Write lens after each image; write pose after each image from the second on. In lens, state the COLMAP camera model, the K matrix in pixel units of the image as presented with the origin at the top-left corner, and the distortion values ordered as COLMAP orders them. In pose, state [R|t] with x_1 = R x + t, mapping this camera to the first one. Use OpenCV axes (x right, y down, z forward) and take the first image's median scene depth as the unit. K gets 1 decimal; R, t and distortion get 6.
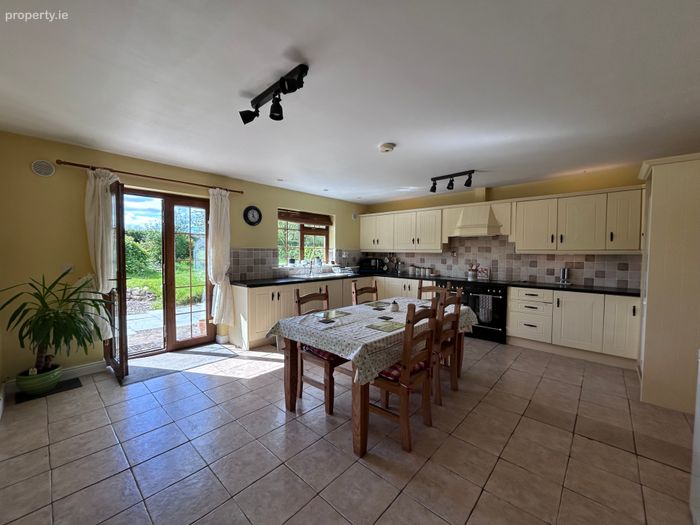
lens RADIAL K [[283.0, 0, 350.6], [0, 283.0, 260.5], [0, 0, 1]] dist [-0.001351, 0.000158]
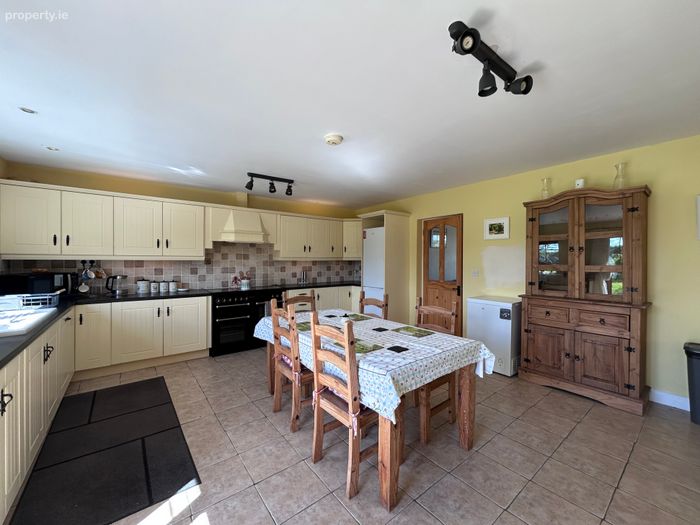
lens RADIAL K [[283.0, 0, 350.3], [0, 283.0, 261.5], [0, 0, 1]] dist [-0.001351, 0.000158]
pose [[0.161350, -0.014563, 0.986790, -0.432085], [0.027478, 0.999570, 0.010259, -0.022371], [-0.986515, 0.025460, 0.161680, 0.491639]]
